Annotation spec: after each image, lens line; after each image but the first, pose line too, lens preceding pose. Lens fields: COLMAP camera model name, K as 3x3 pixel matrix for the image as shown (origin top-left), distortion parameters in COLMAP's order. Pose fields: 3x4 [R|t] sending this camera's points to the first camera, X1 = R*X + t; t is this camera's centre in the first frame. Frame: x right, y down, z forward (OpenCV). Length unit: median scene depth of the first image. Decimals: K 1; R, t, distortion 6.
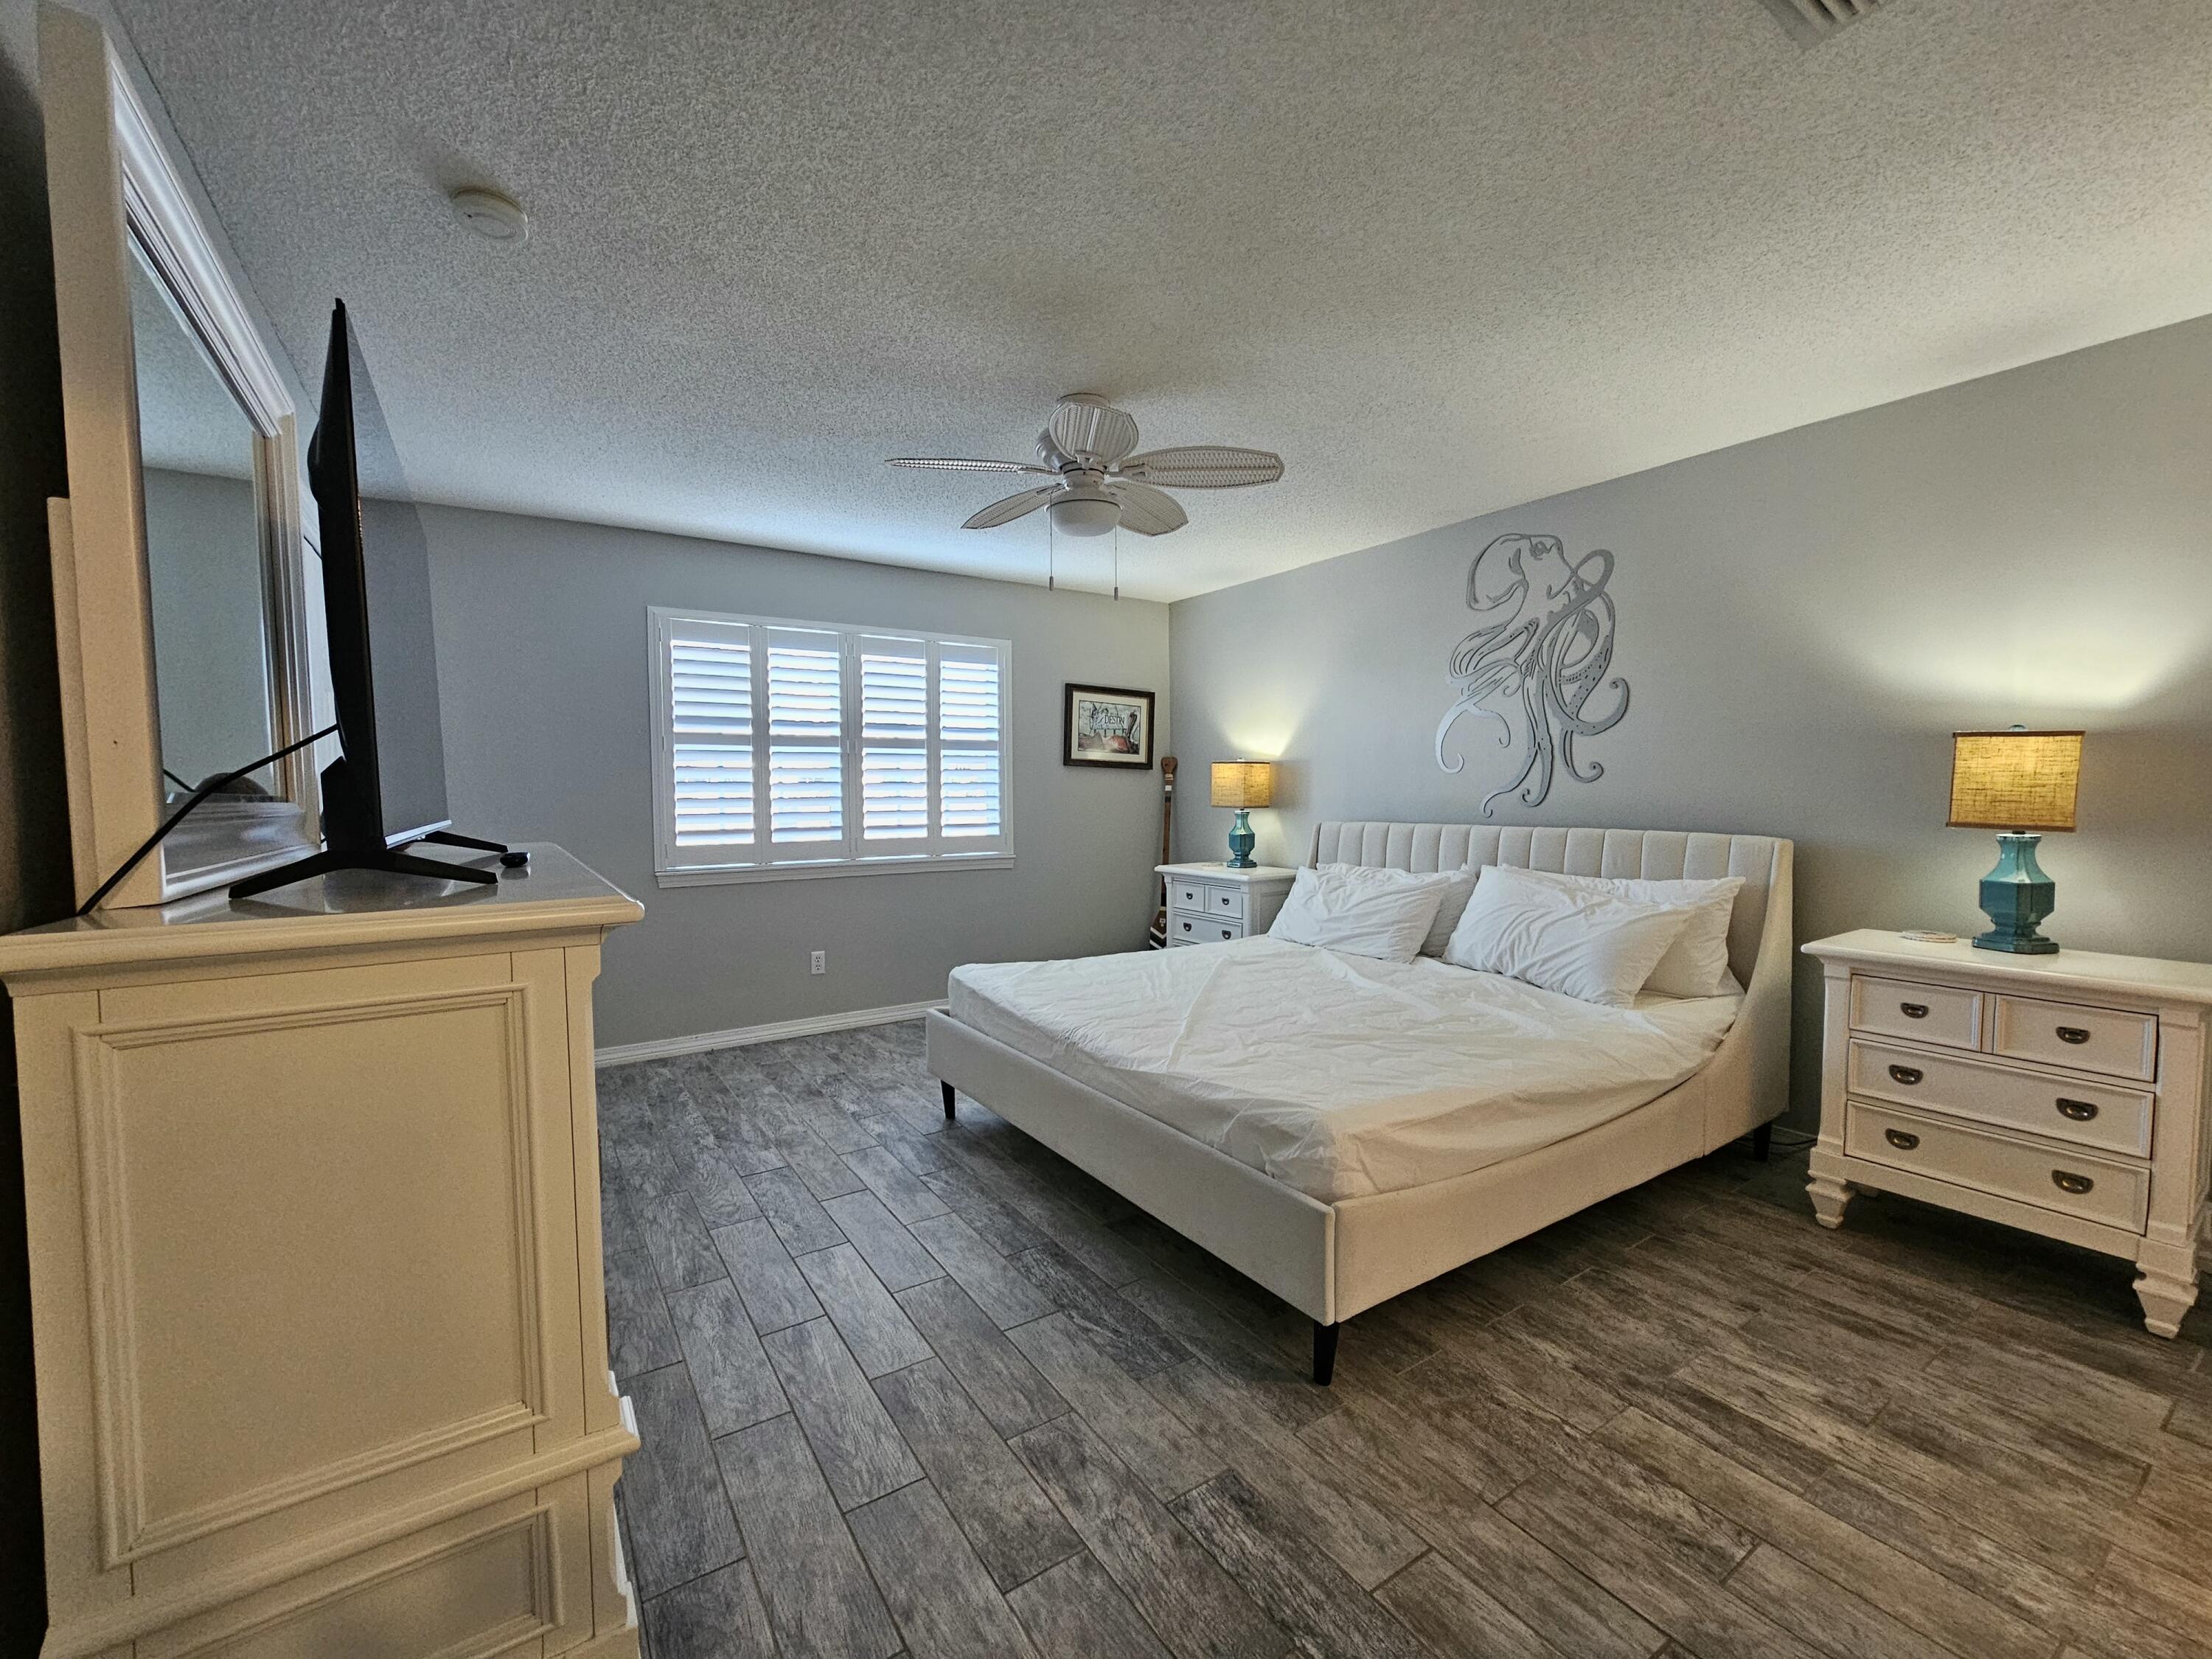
lens RADIAL K [[906.2, 0, 1106.8], [0, 906.2, 833.6], [0, 0, 1]] dist [-0.002391, 0.000073]
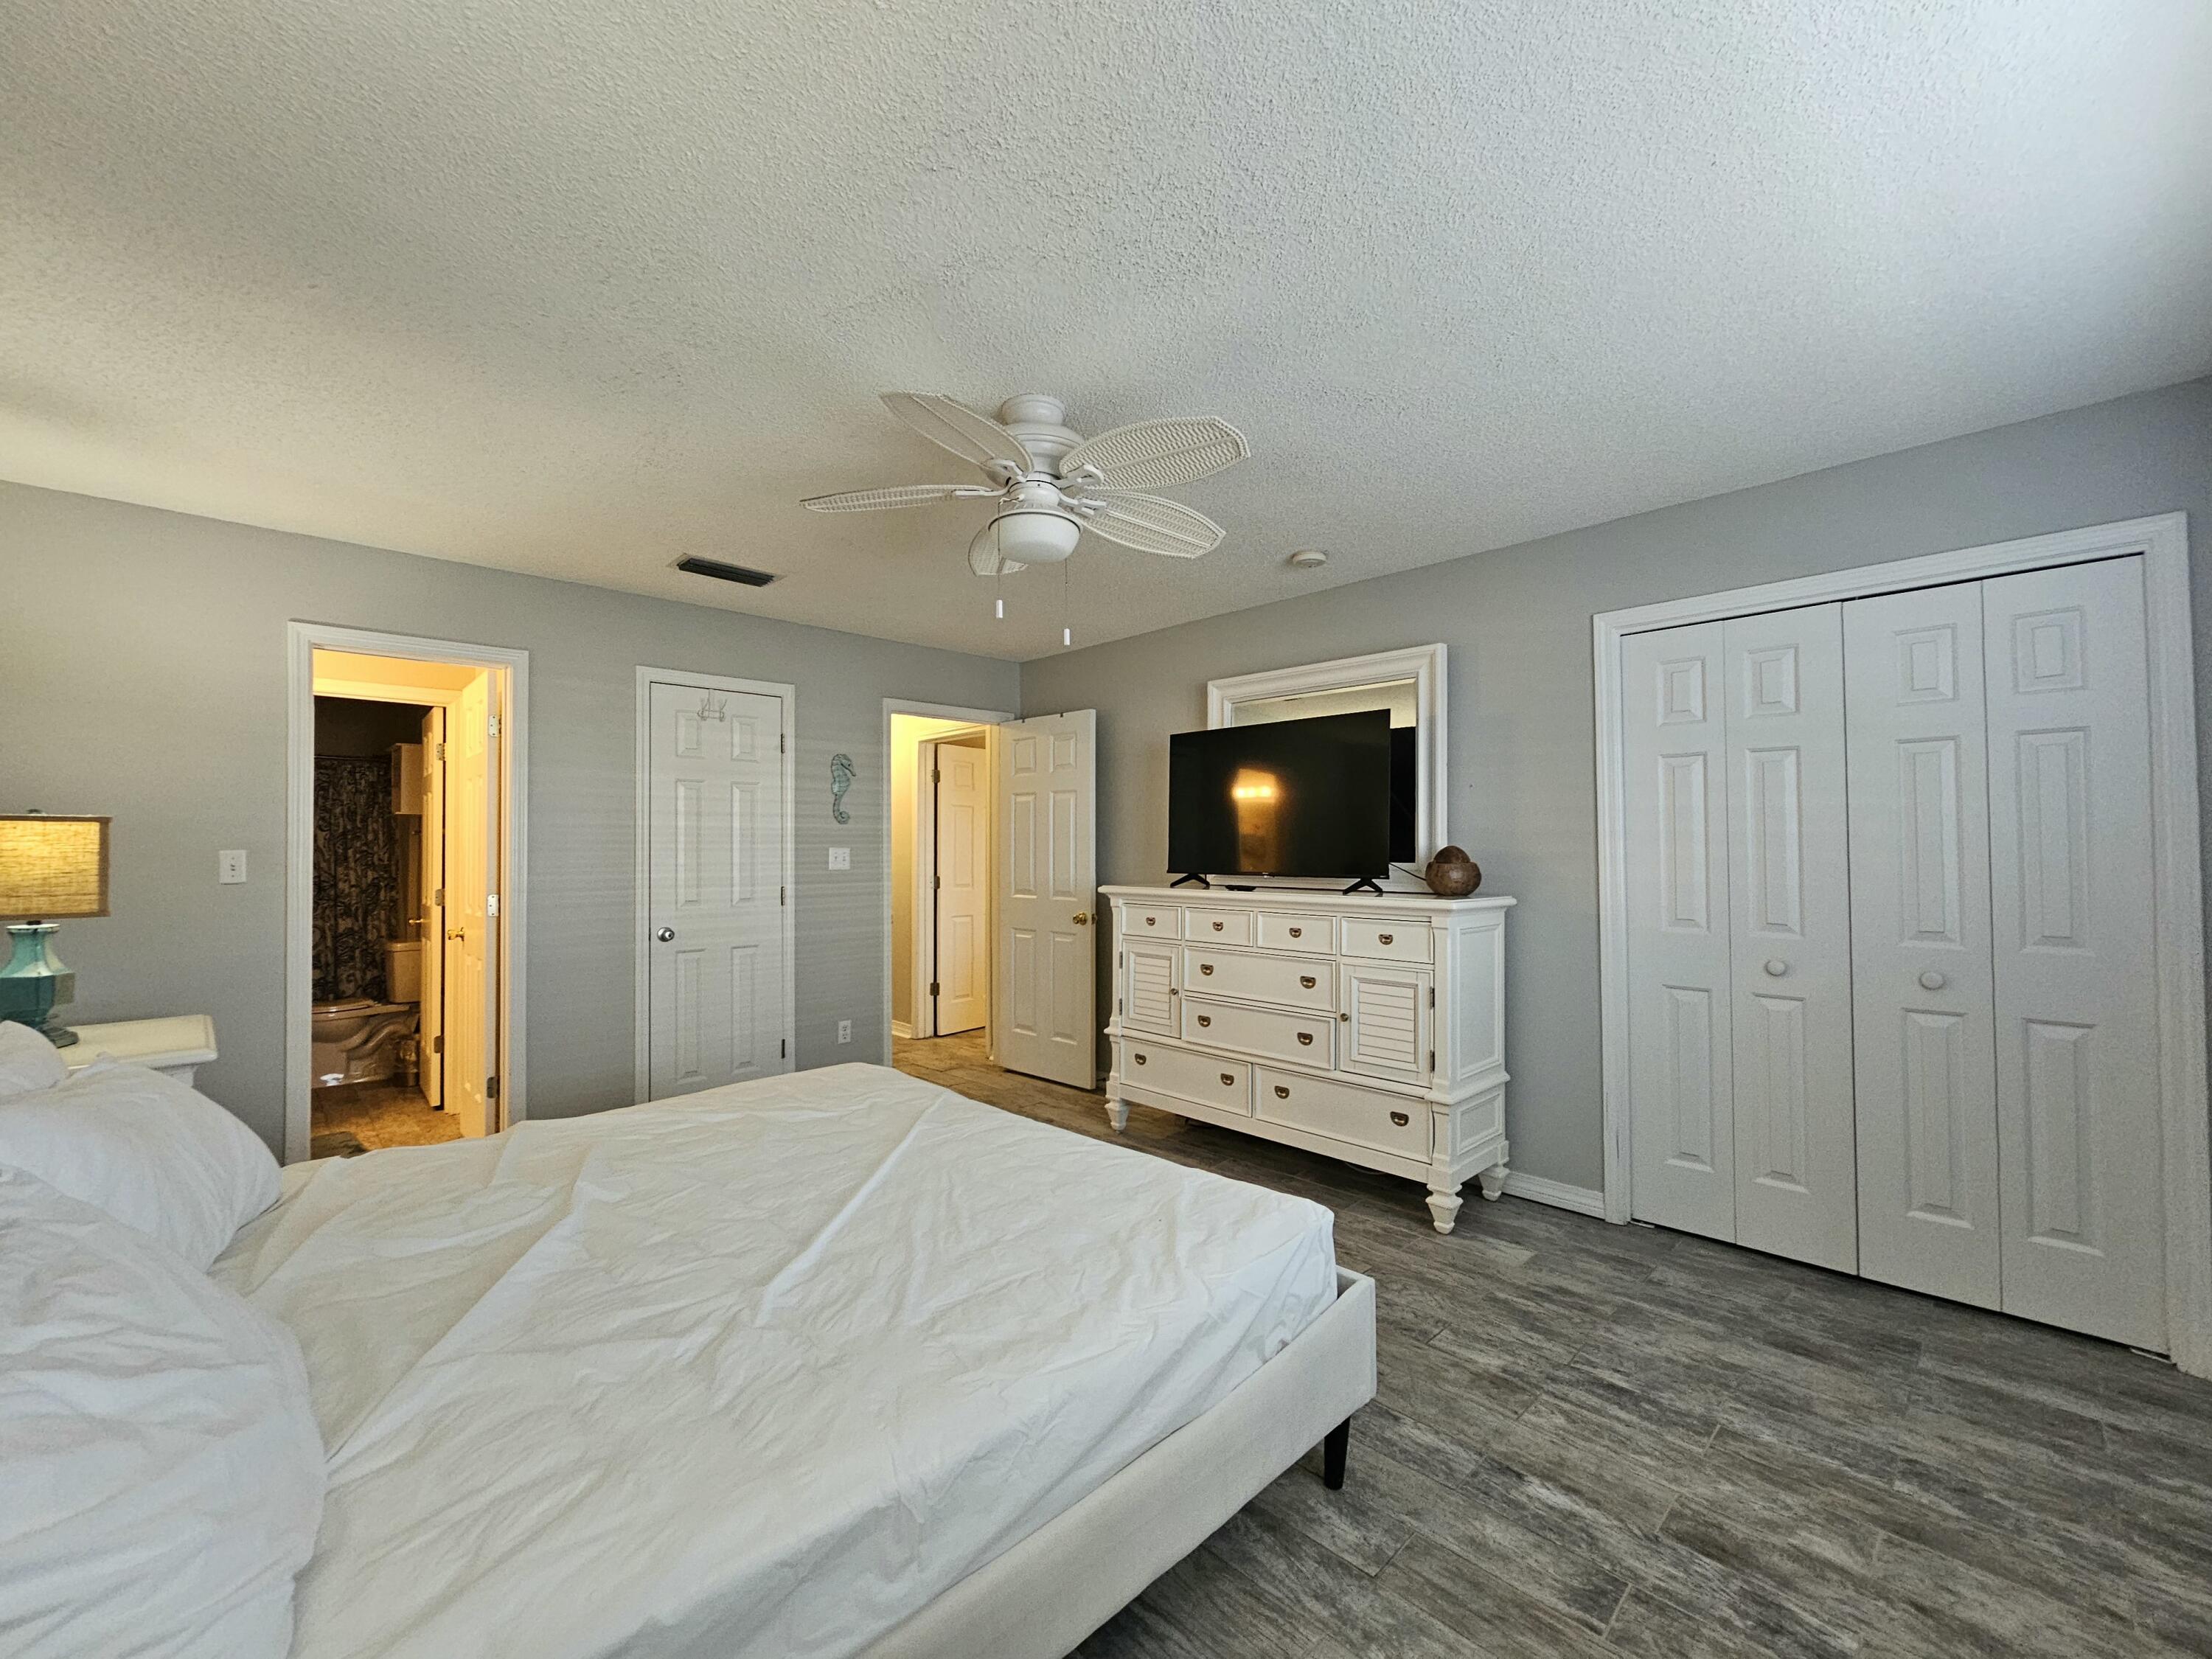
lens RADIAL K [[906.2, 0, 1094.0], [0, 906.2, 834.7], [0, 0, 1]] dist [-0.002391, 0.000073]
pose [[-0.984993, 0.006445, -0.172475, 0.053593], [0.001098, 0.999516, 0.031076, -0.082493], [0.172592, 0.030420, -0.984524, 1.450770]]
